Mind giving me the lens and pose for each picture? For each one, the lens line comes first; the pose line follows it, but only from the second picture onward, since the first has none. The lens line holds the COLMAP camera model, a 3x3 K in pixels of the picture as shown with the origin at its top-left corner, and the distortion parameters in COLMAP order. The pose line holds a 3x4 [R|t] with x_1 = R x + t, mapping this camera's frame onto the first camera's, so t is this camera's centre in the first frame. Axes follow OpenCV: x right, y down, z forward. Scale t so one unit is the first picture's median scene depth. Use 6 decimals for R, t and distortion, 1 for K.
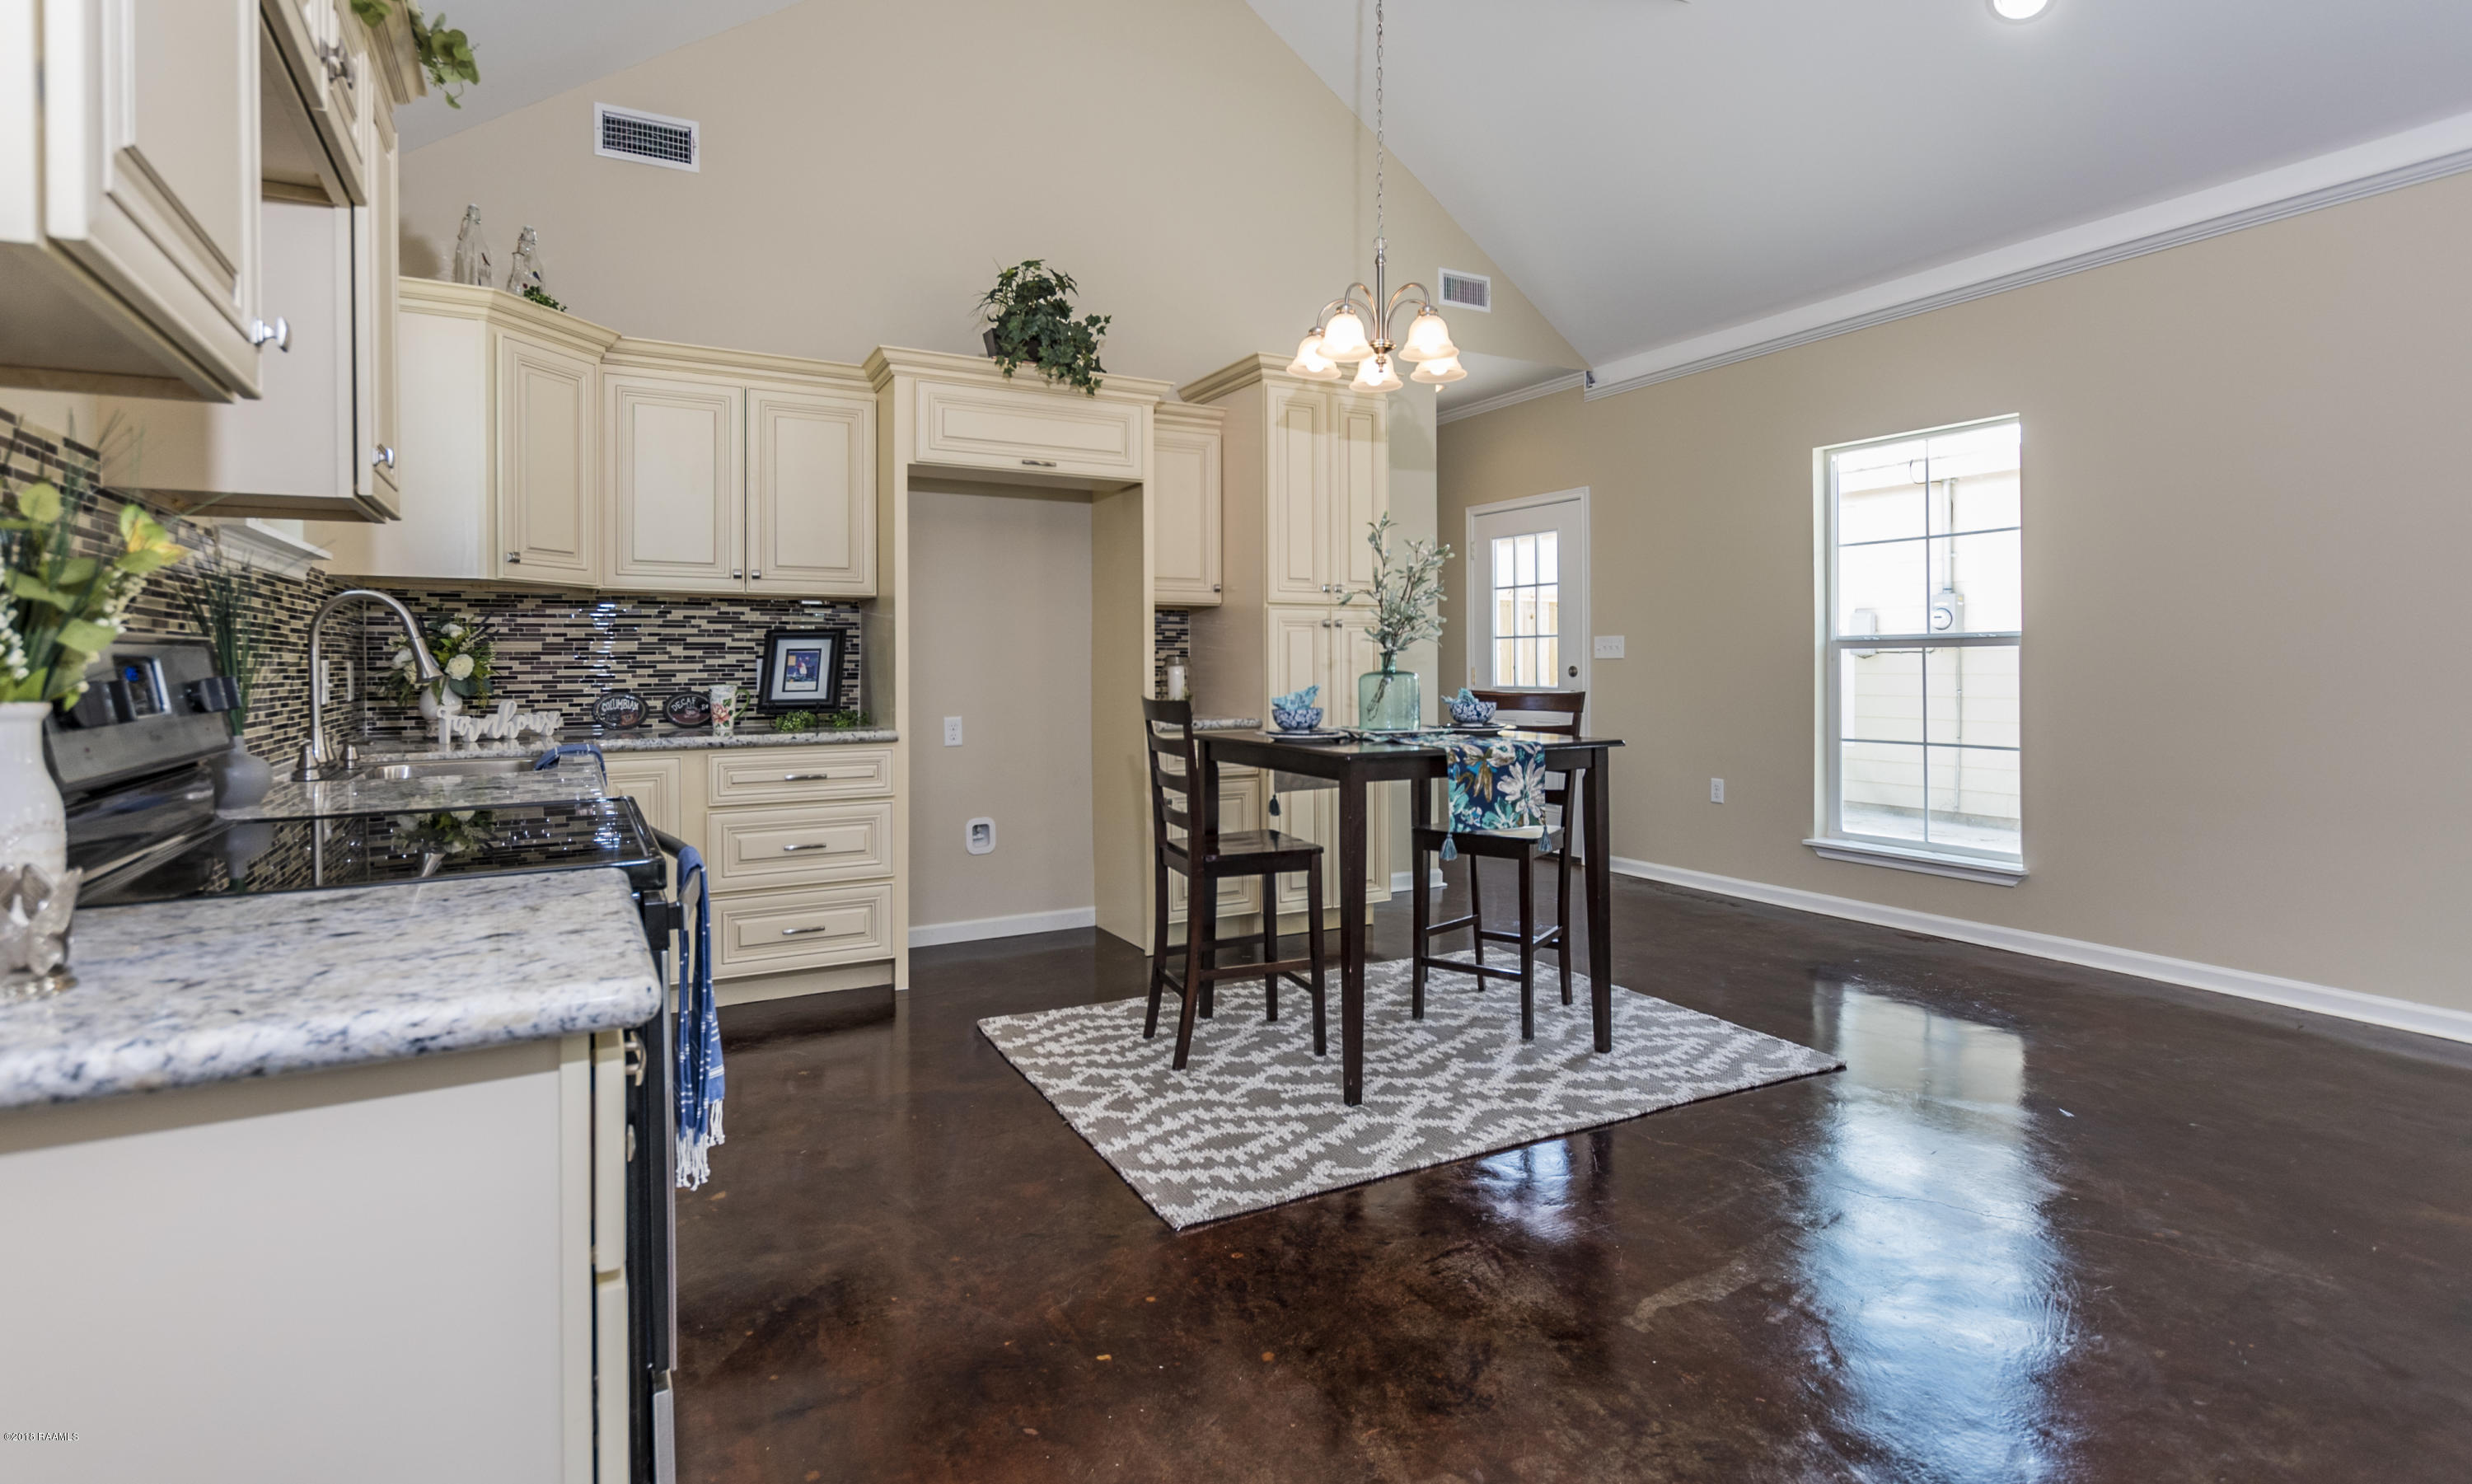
lens RADIAL K [[1189.9, 0, 1238.8], [0, 1189.9, 657.0], [0, 0, 1]] dist [0.001841, 0.000169]
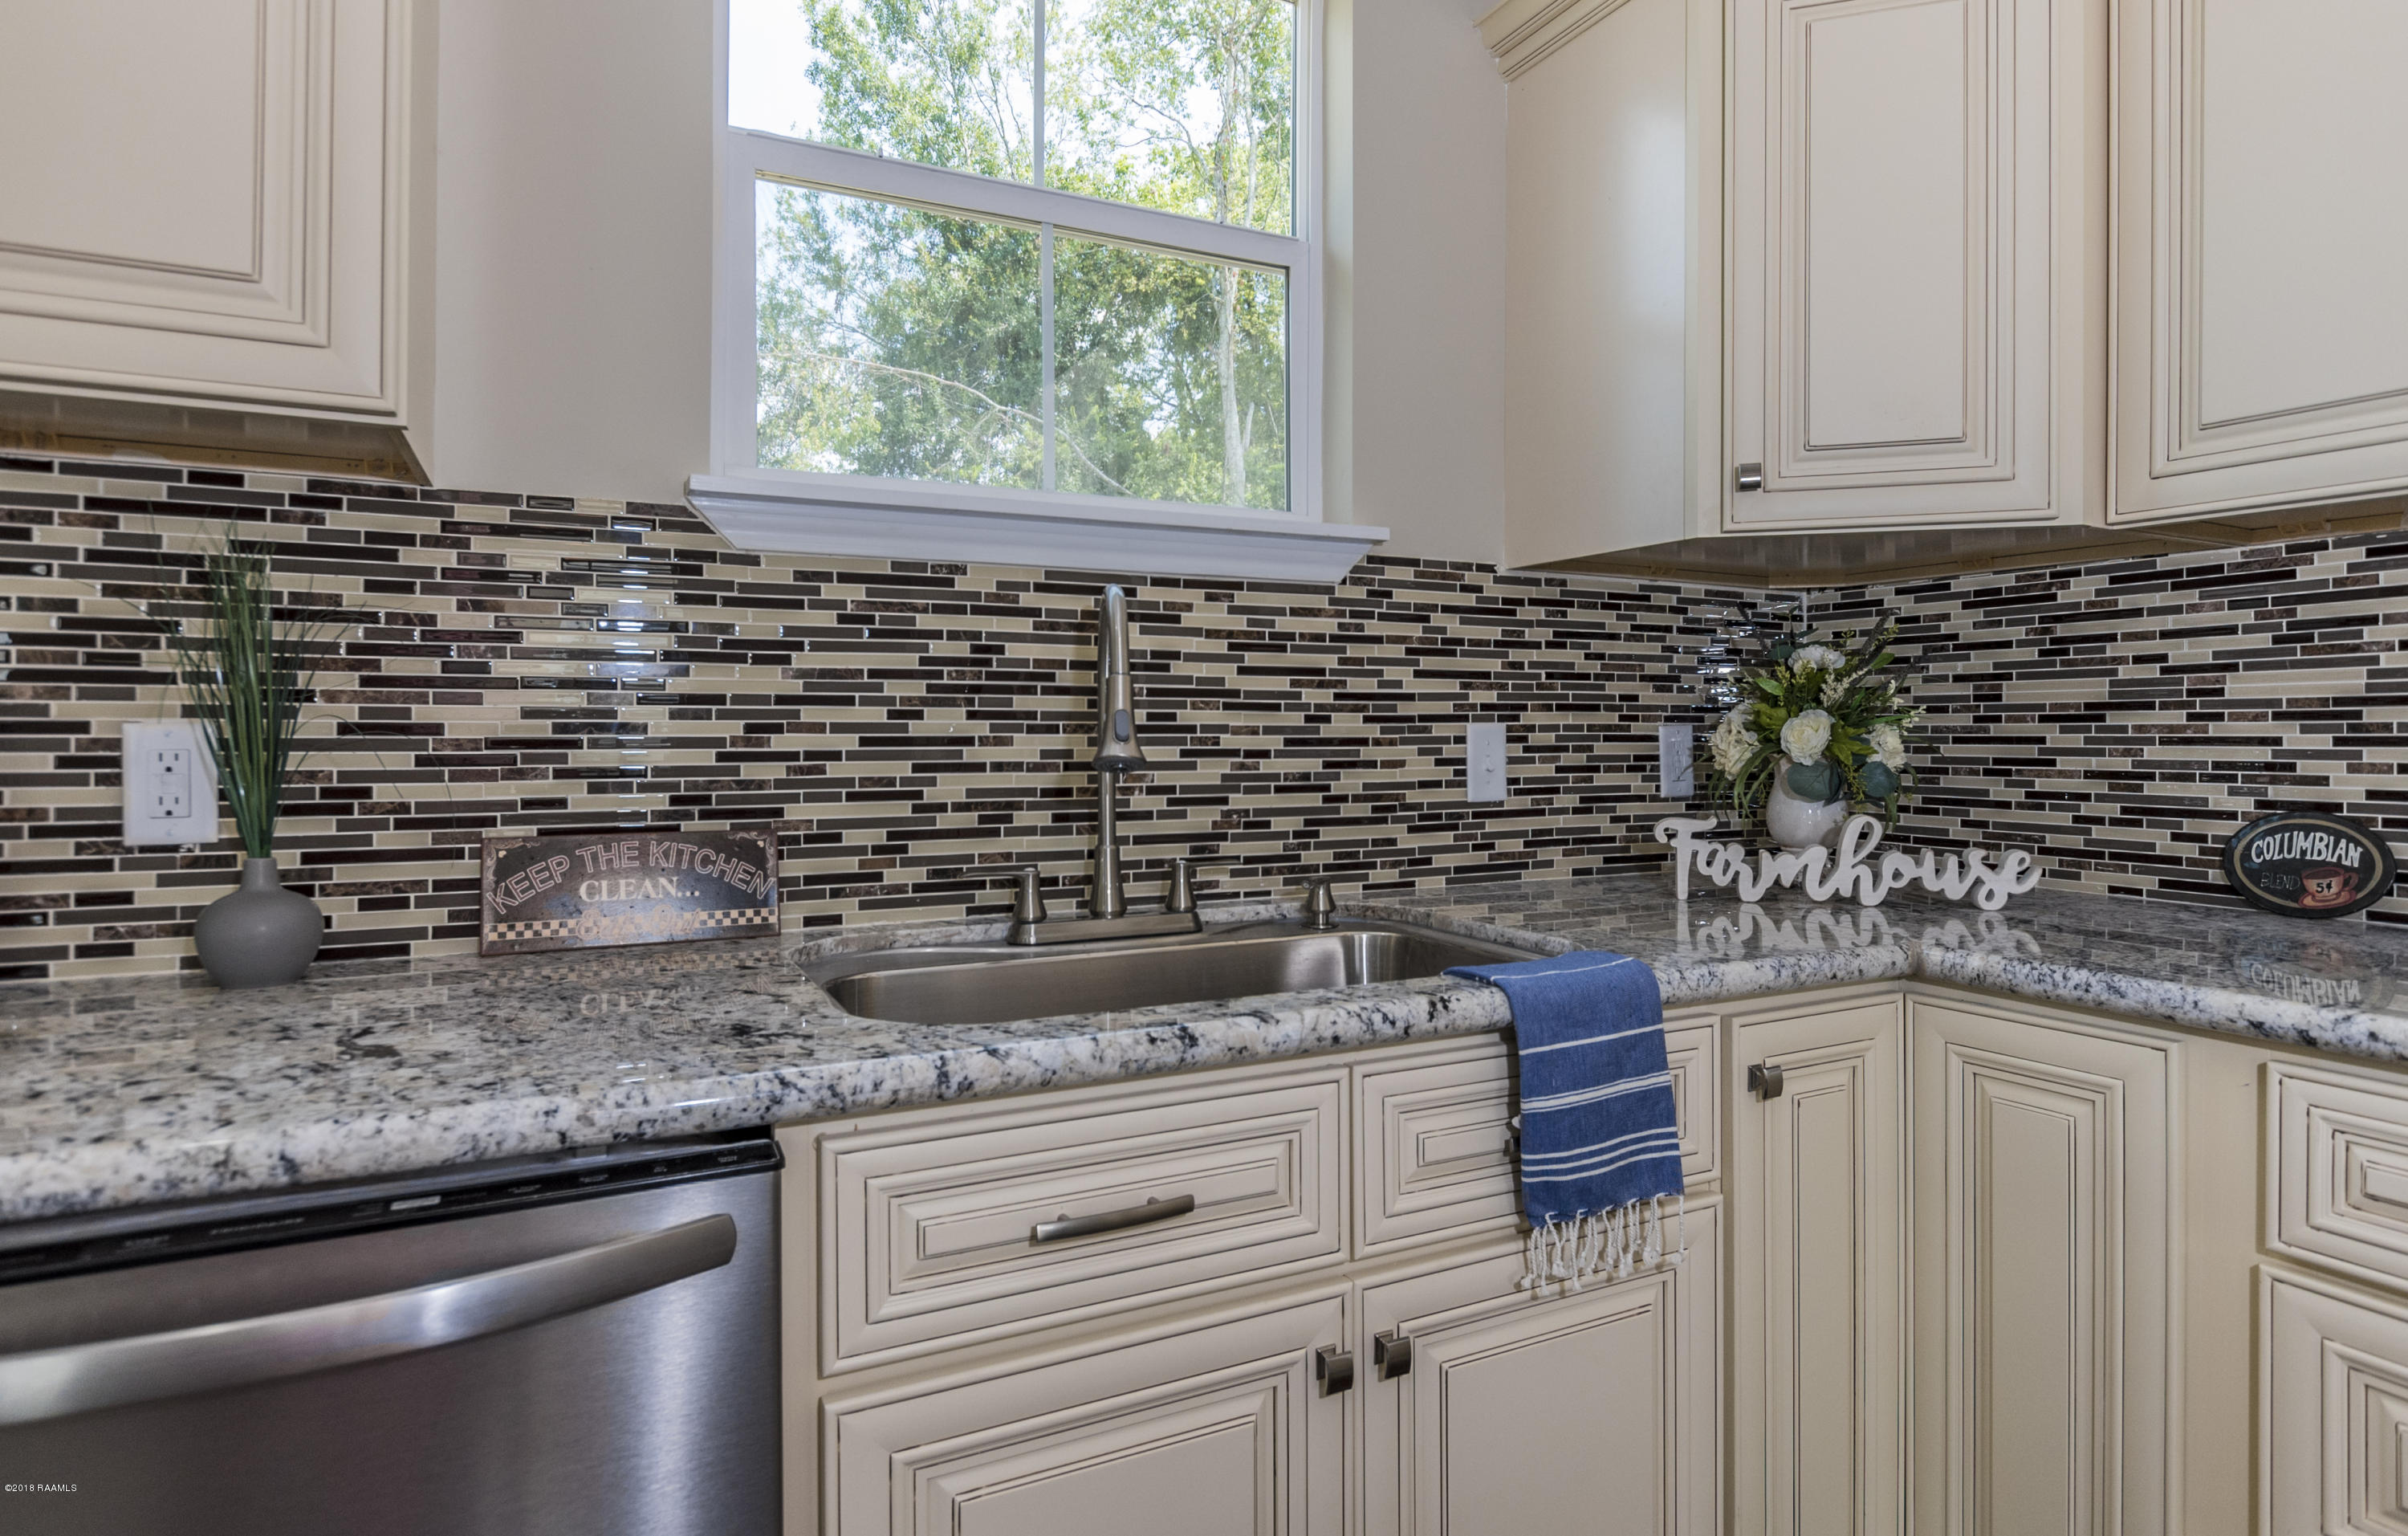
lens RADIAL K [[1278.2, 0, 1201.8], [0, 1278.2, 736.2], [0, 0, 1]] dist [0.002115, -0.001650]
pose [[-0.048440, 0.008532, -0.998790, -0.130698], [0.003166, 0.999960, 0.008388, 0.002832], [0.998821, -0.002756, -0.048465, 0.742149]]
